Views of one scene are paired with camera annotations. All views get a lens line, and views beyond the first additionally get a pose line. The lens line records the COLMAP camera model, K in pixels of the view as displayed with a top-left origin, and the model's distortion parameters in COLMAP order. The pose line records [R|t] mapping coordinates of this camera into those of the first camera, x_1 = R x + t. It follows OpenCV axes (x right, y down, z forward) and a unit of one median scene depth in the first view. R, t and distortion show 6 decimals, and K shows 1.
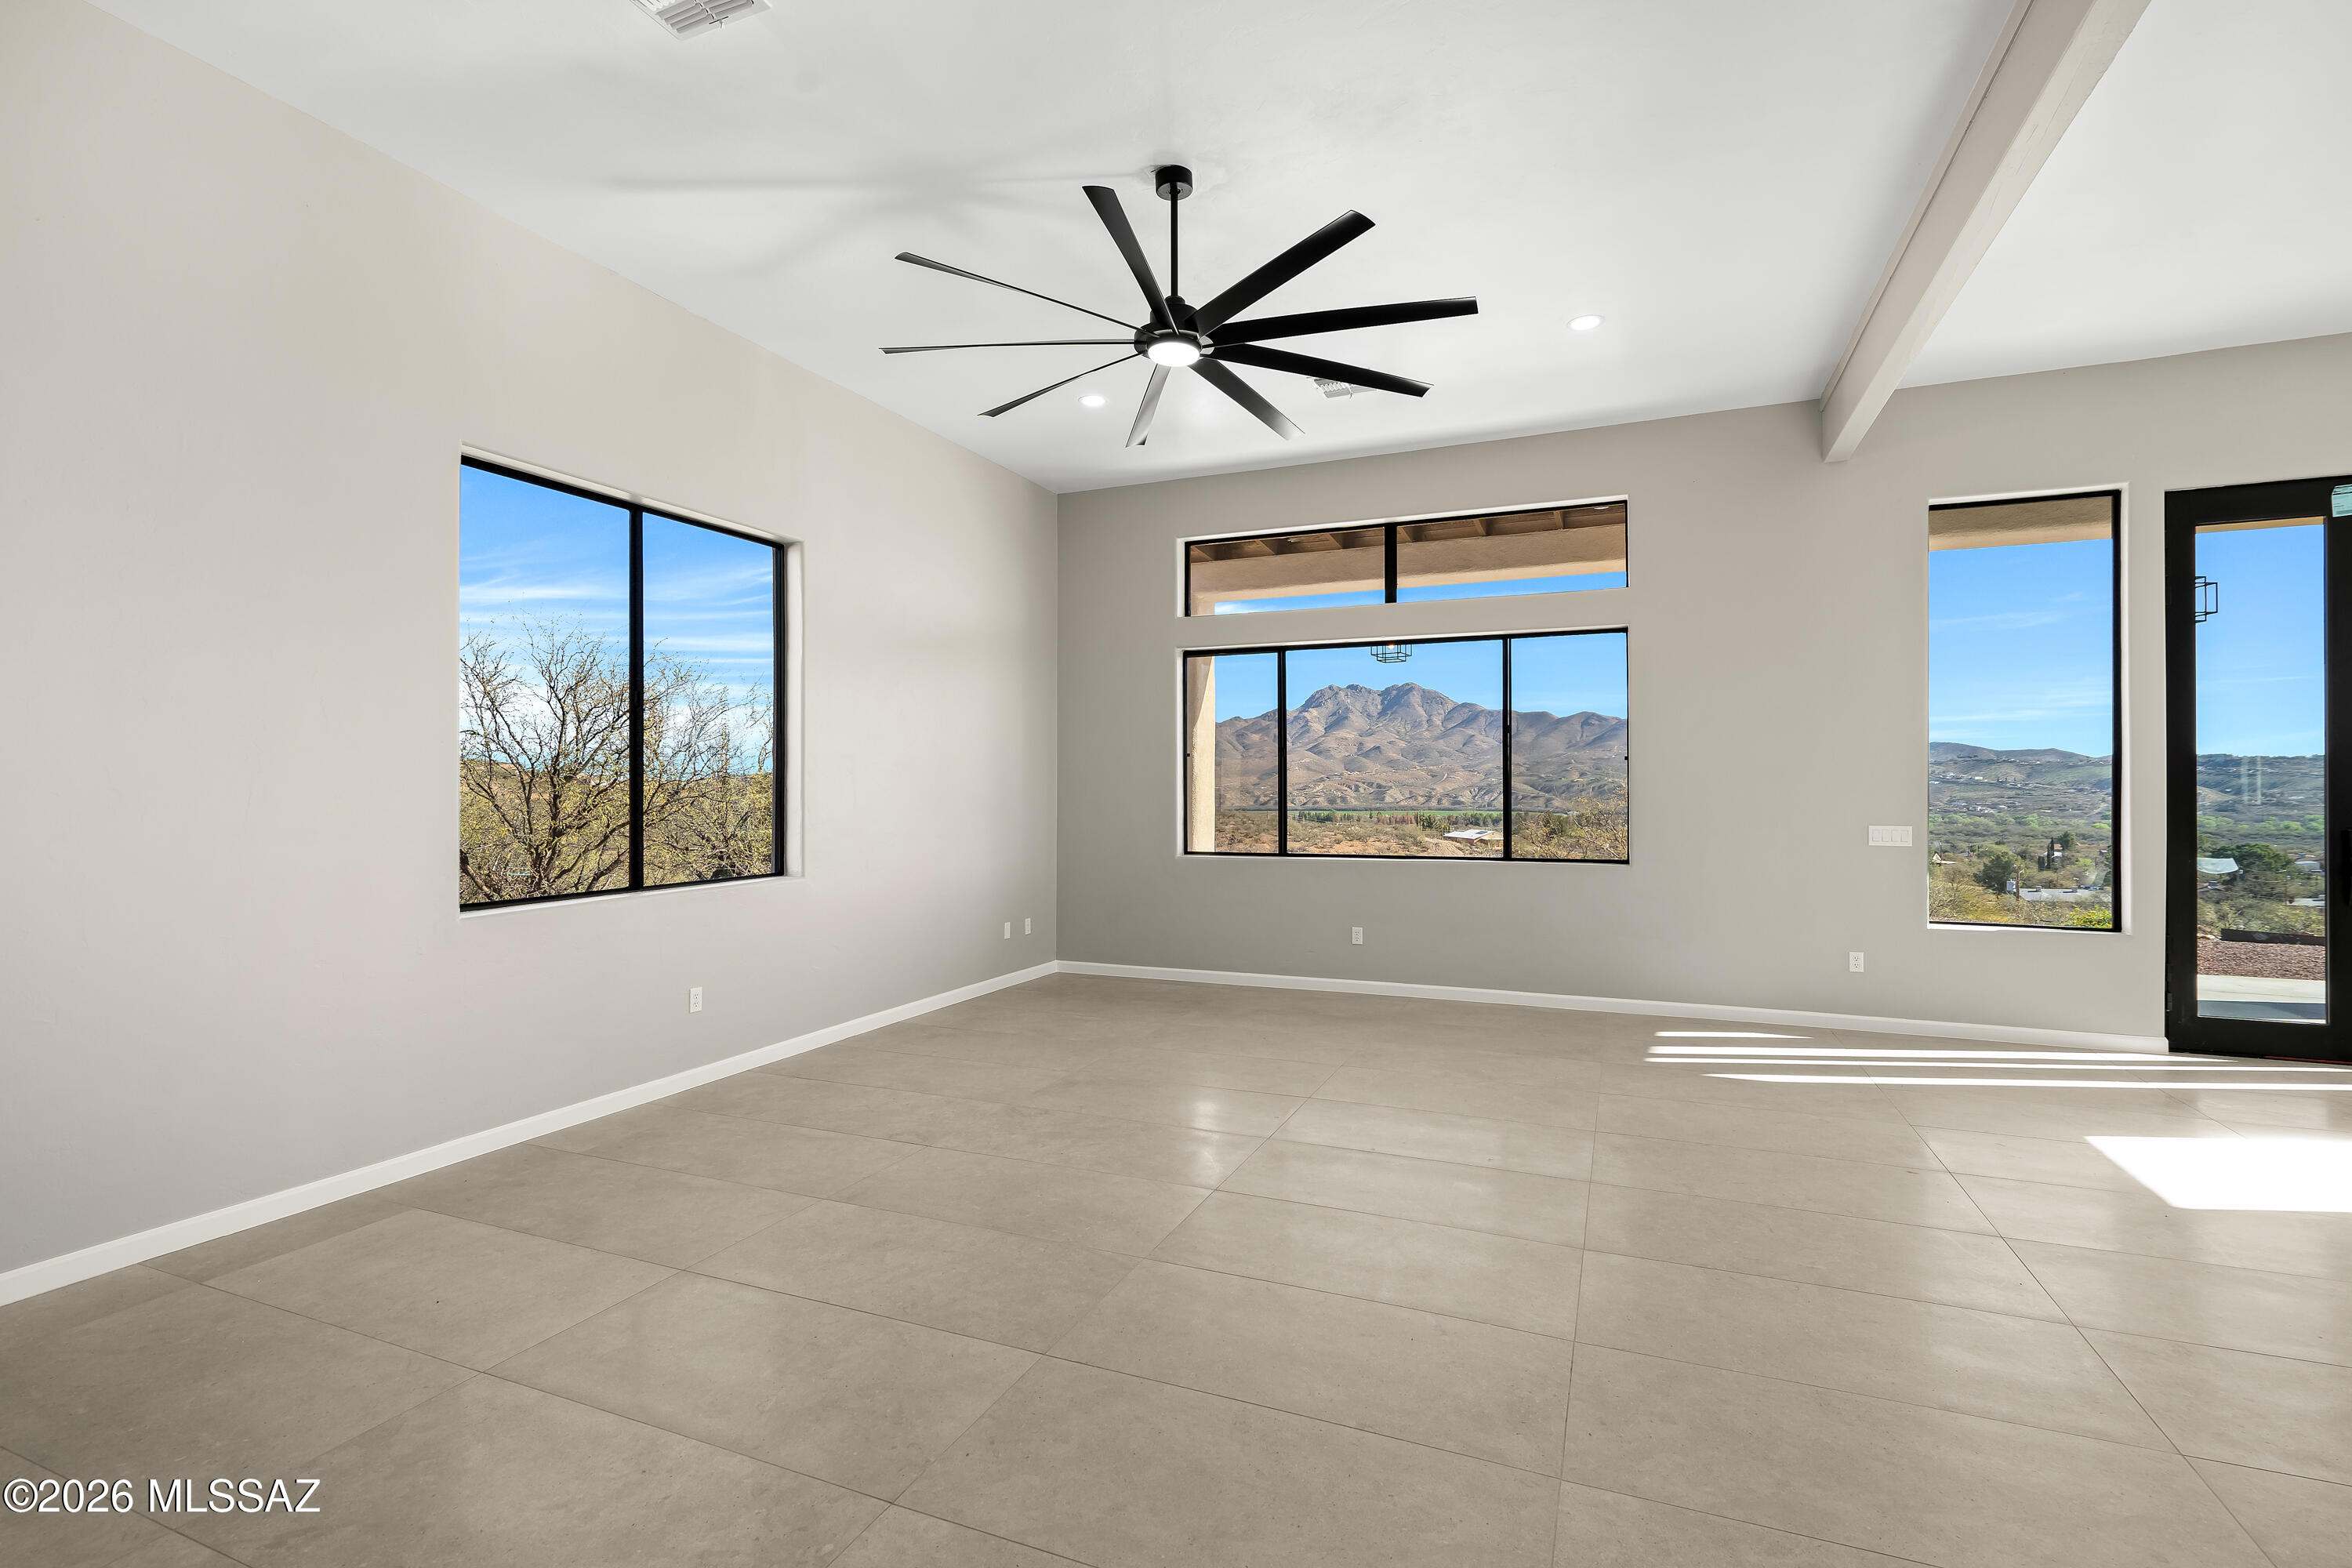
lens RADIAL K [[1082.0, 0, 1169.6], [0, 1082.0, 795.0], [0, 0, 1]] dist [-0.009248, 0.000103]
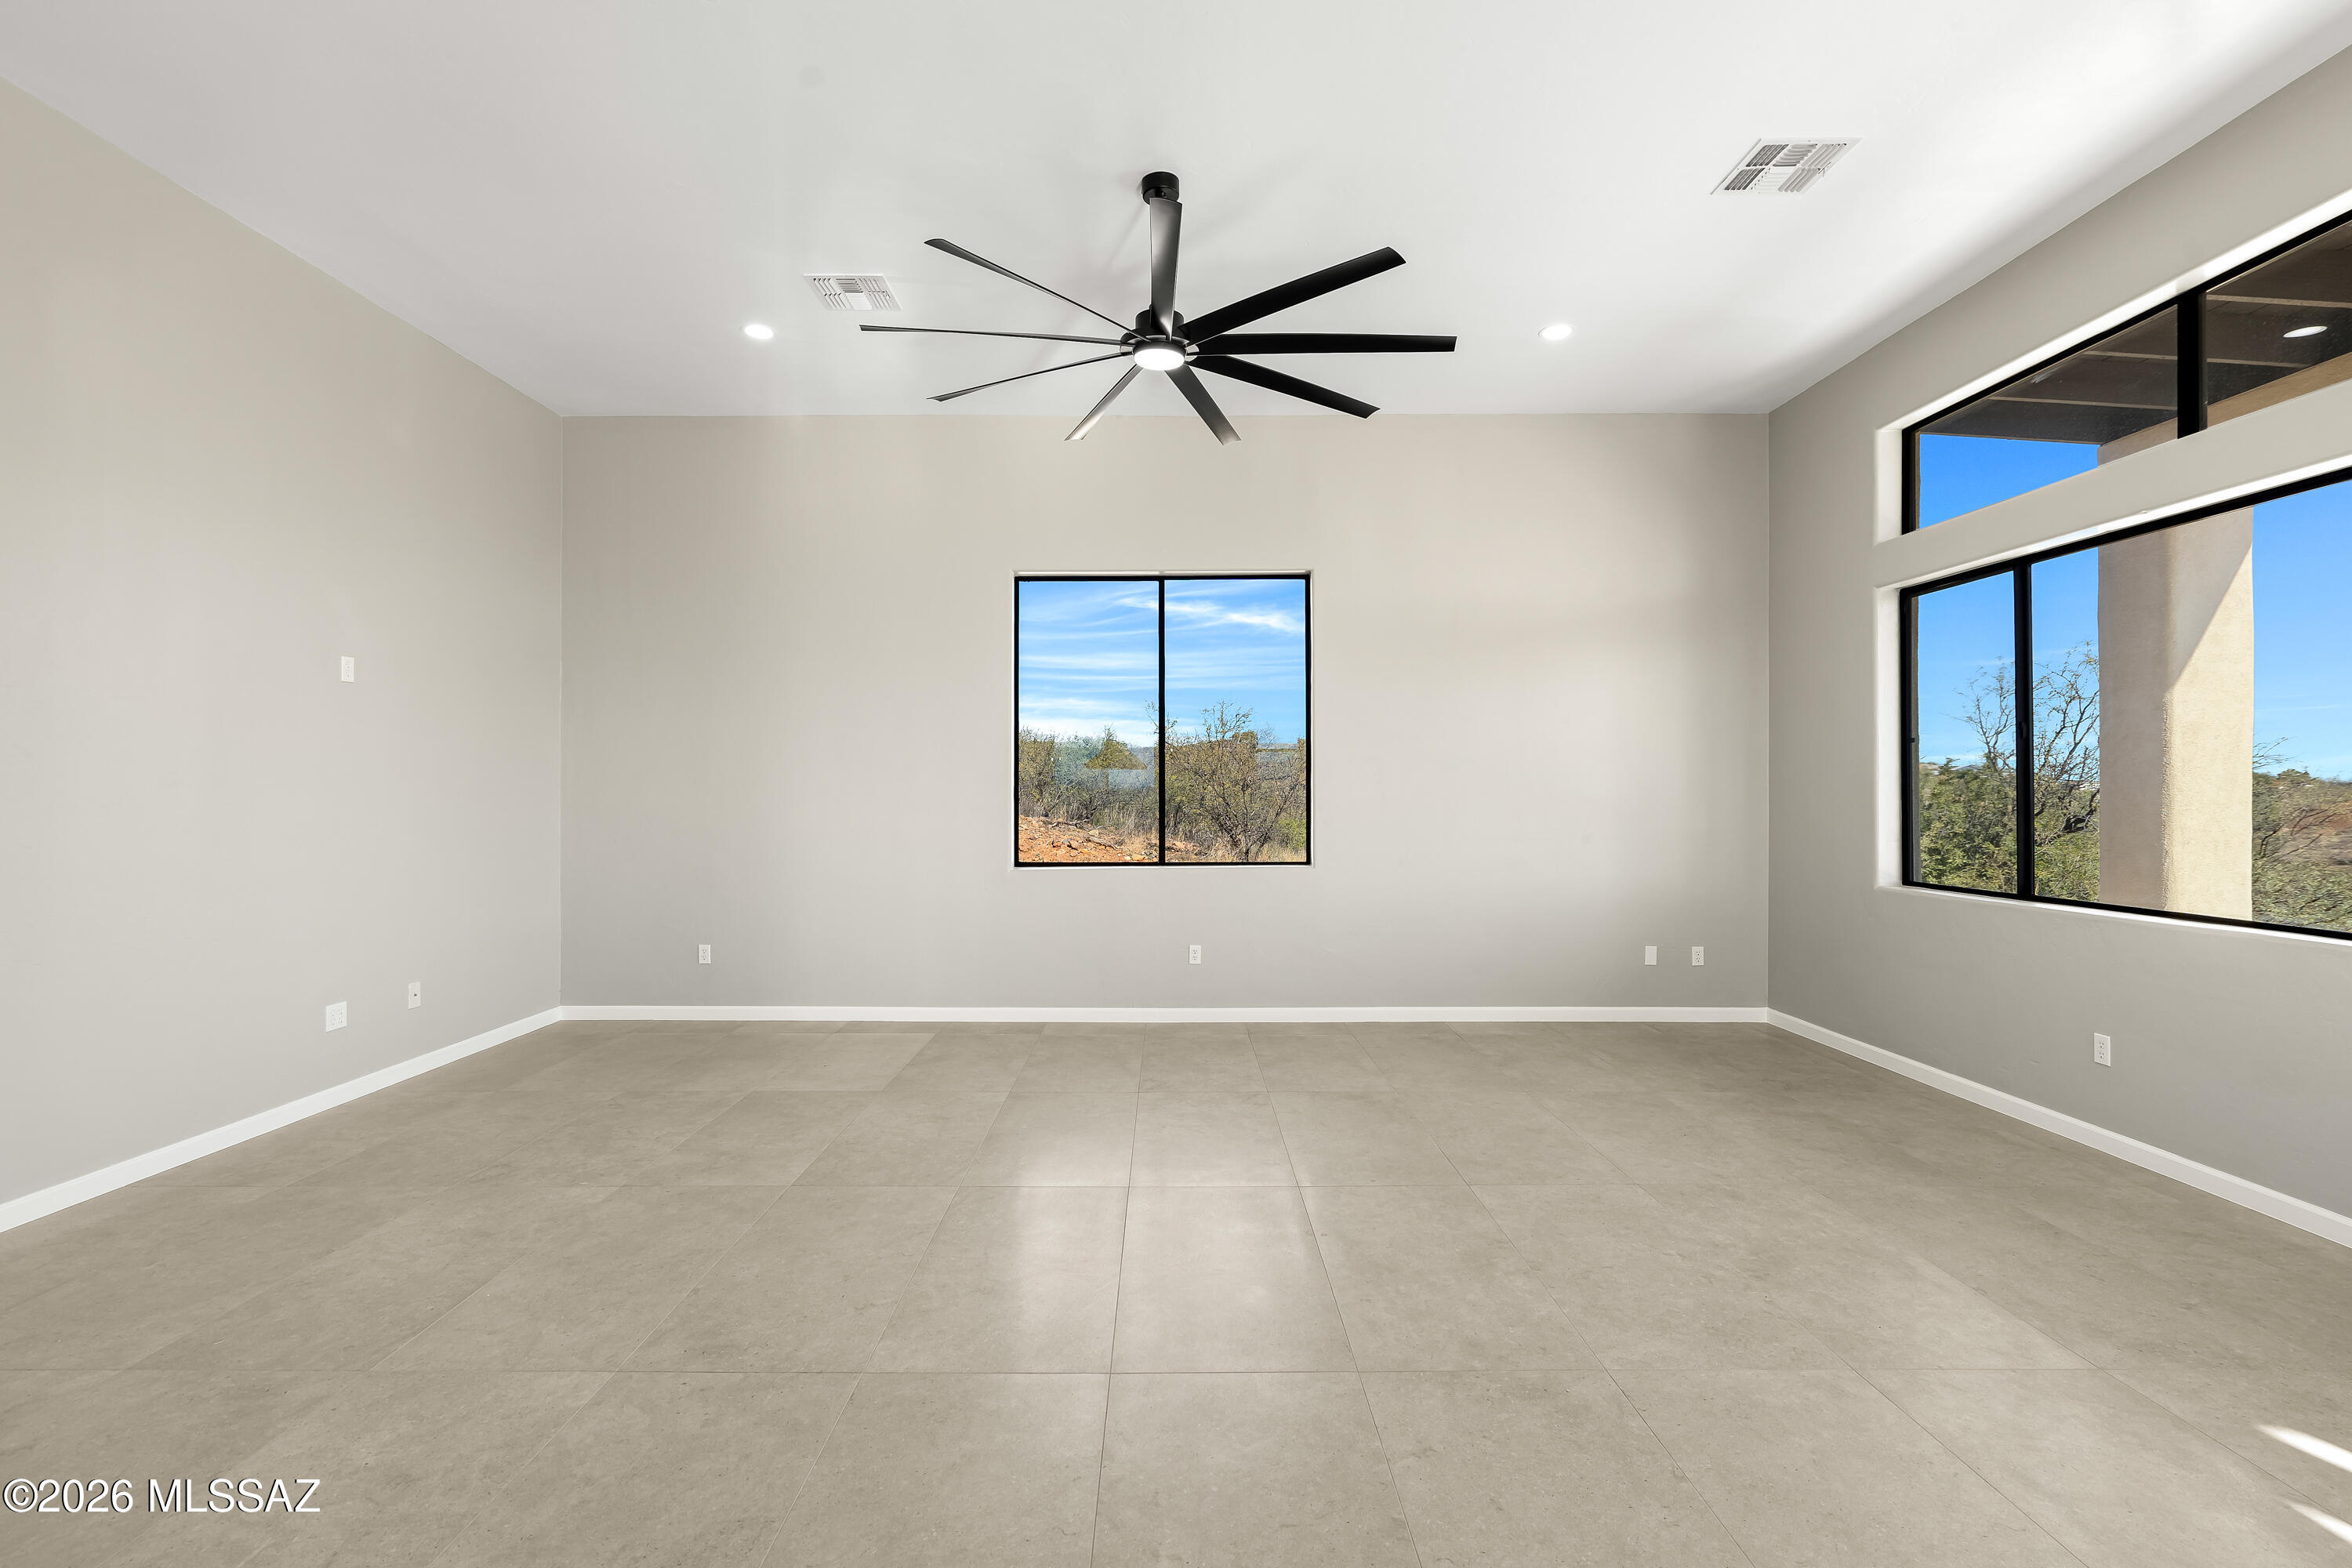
lens RADIAL K [[1082.0, 0, 1169.6], [0, 1082.0, 795.0], [0, 0, 1]] dist [-0.009248, 0.000103]
pose [[0.390858, 0.004878, -0.920438, 0.796182], [-0.005698, 0.999980, 0.002880, -0.003090], [0.920434, 0.004119, 0.390877, 0.515742]]
